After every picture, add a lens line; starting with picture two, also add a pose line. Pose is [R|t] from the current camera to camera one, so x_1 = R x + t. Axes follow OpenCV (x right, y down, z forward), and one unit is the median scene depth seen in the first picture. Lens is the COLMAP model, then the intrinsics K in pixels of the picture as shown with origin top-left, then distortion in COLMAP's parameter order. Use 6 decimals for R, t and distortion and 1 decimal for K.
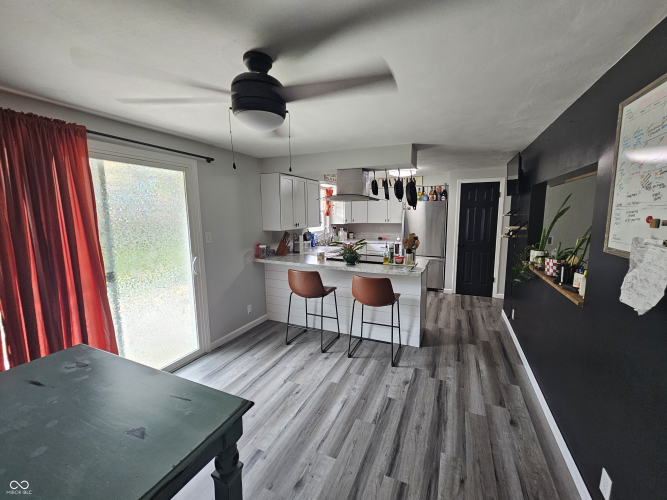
lens RADIAL K [[274.0, 0, 340.1], [0, 274.0, 249.7], [0, 0, 1]] dist [-0.000714, -0.000160]
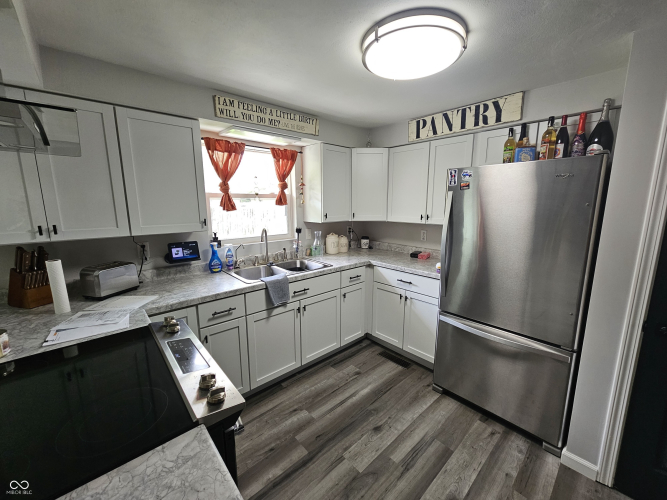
lens RADIAL K [[272.1, 0, 337.9], [0, 272.1, 248.4], [0, 0, 1]] dist [-0.000011, 0.000055]
pose [[0.911319, 0.074659, -0.404876, 0.427995], [-0.059687, 0.996989, 0.049497, -0.135634], [0.407352, -0.020941, 0.913031, 1.047912]]
